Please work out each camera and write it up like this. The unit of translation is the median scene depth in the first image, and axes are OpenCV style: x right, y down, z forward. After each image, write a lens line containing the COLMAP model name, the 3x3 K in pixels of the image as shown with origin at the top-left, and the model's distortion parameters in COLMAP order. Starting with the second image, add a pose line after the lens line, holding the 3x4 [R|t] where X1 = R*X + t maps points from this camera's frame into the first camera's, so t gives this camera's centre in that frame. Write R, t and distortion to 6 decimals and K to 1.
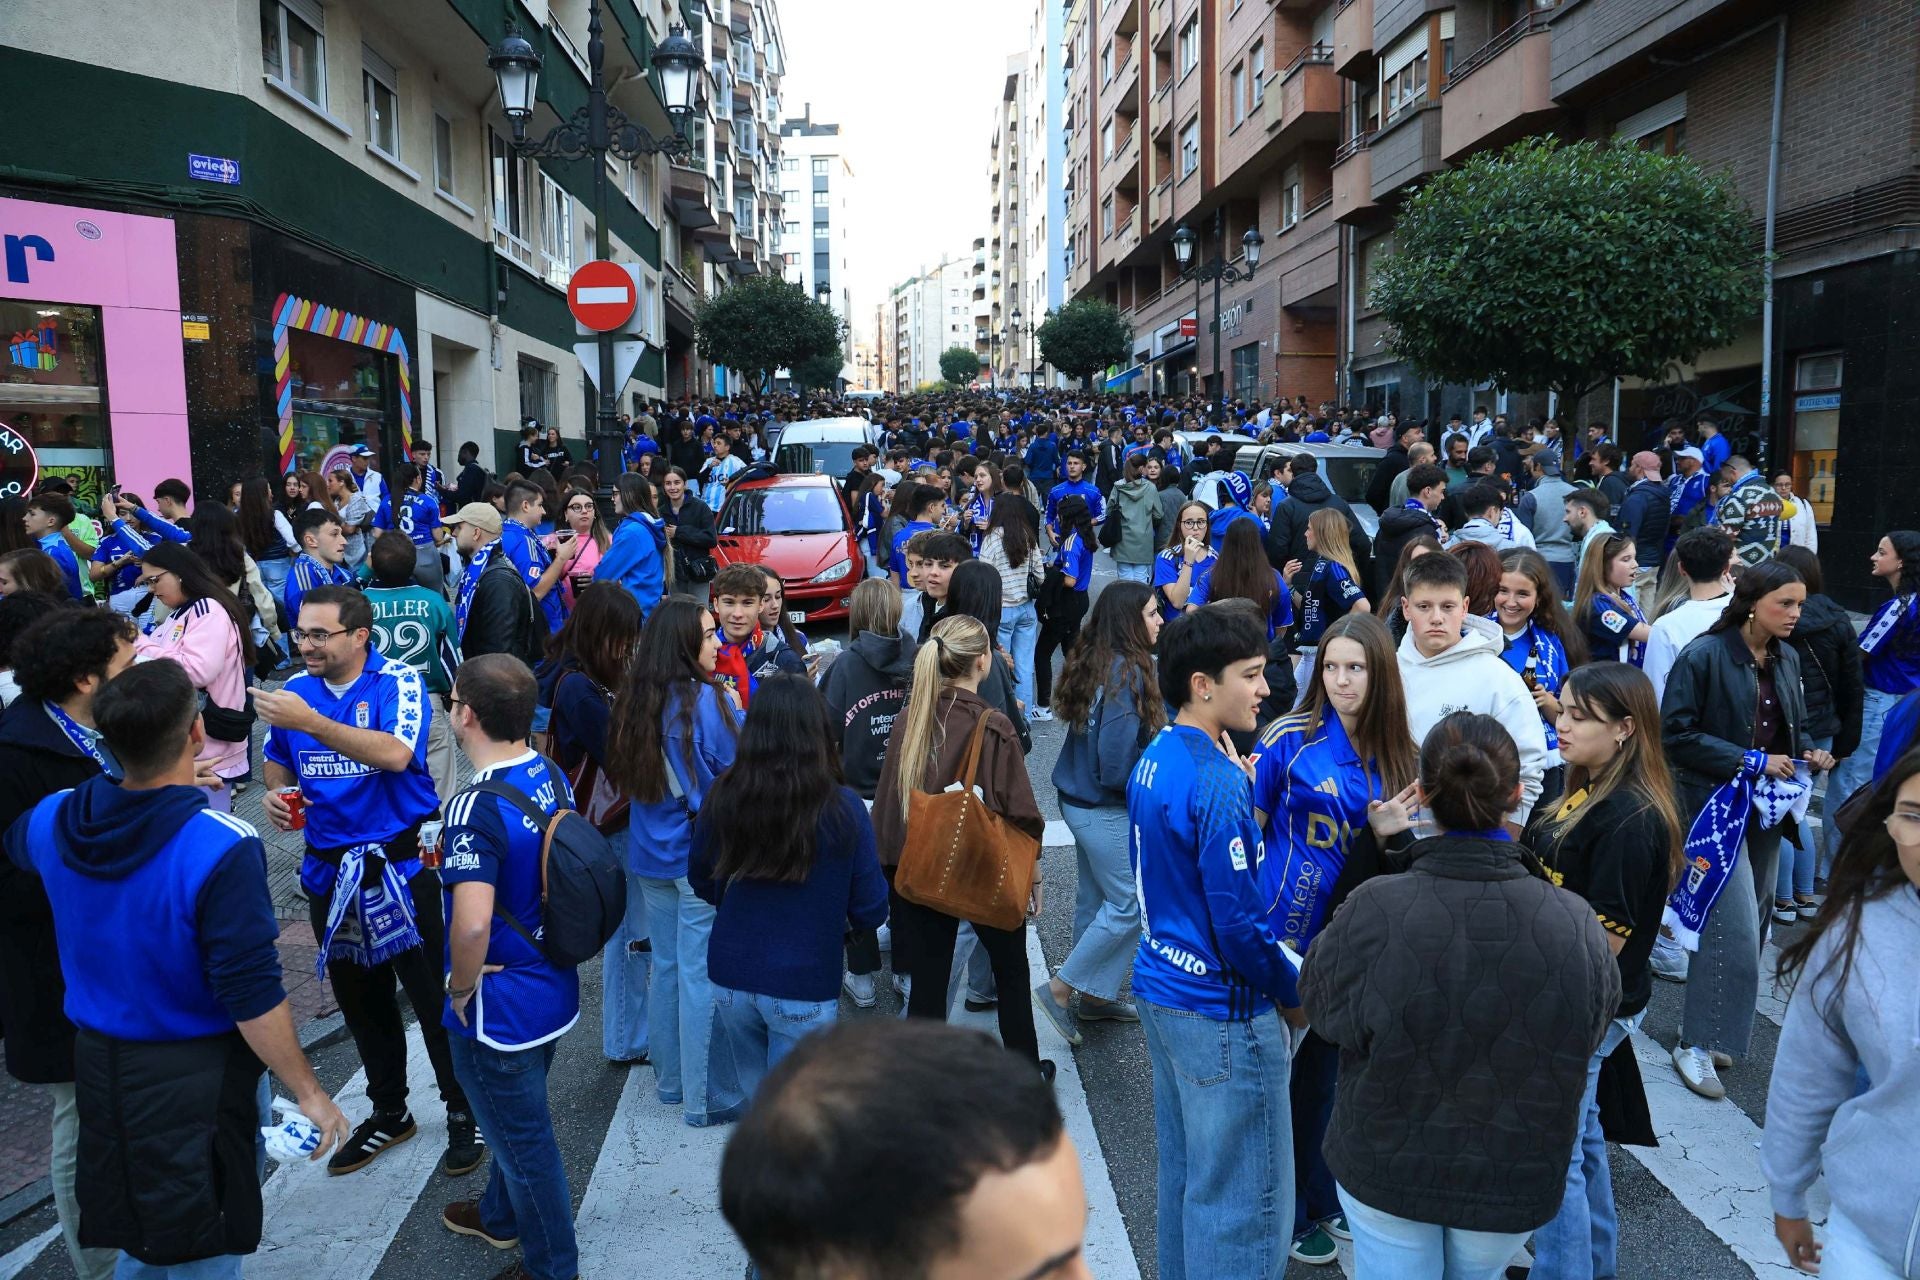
lens RADIAL K [[1321.6, 0, 960.0], [0, 1321.6, 640.0], [0, 0, 1]] dist [-0.084282, 0.066711]
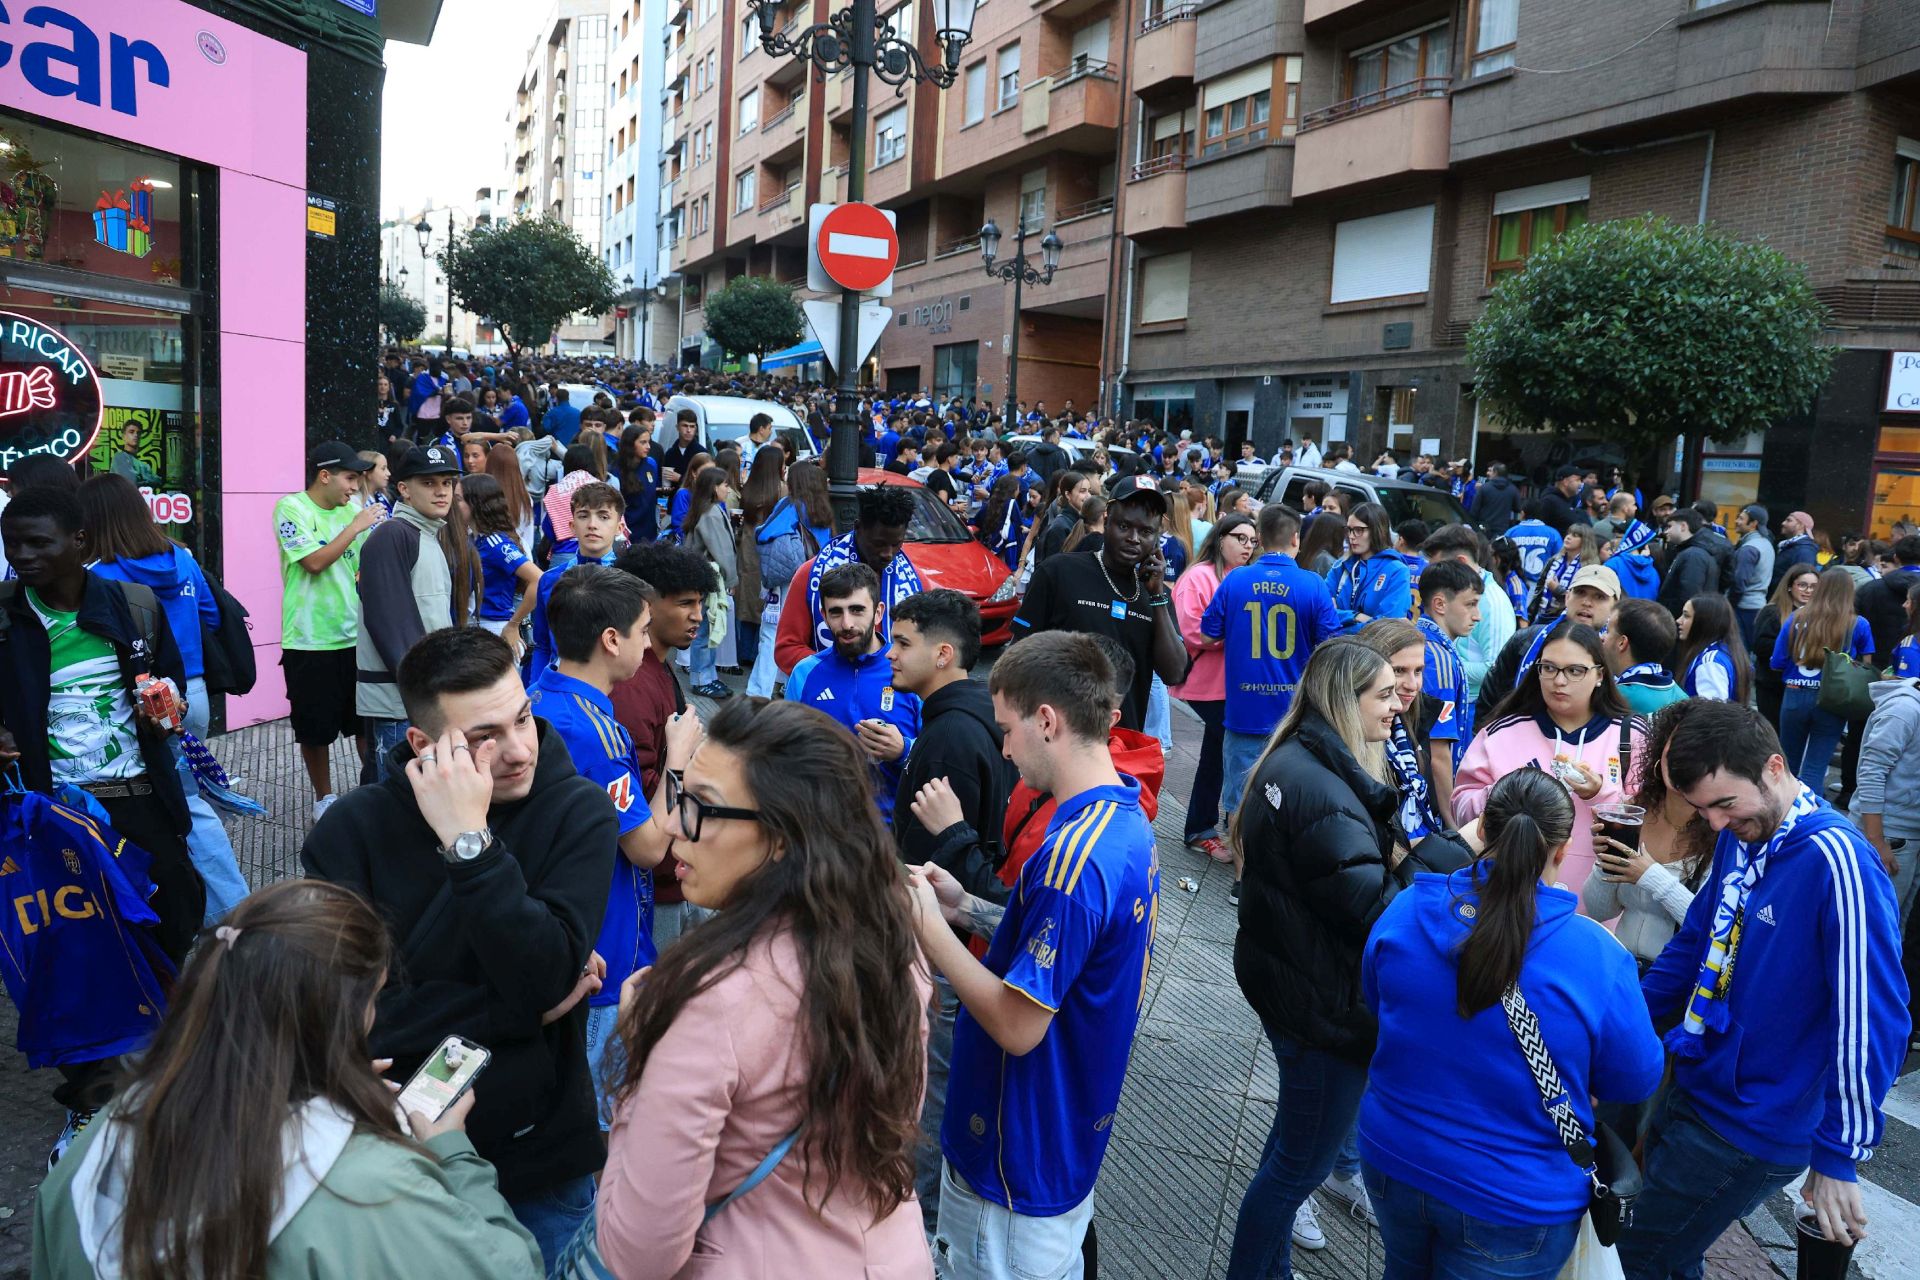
lens RADIAL K [[1321.6, 0, 960.0], [0, 1321.6, 640.0], [0, 0, 1]] dist [-0.084282, 0.066711]
pose [[0.917602, 0.010754, 0.397355, -0.206356], [-0.016877, 0.999787, 0.011915, -0.012374], [-0.397142, -0.017640, 0.917588, 0.088943]]
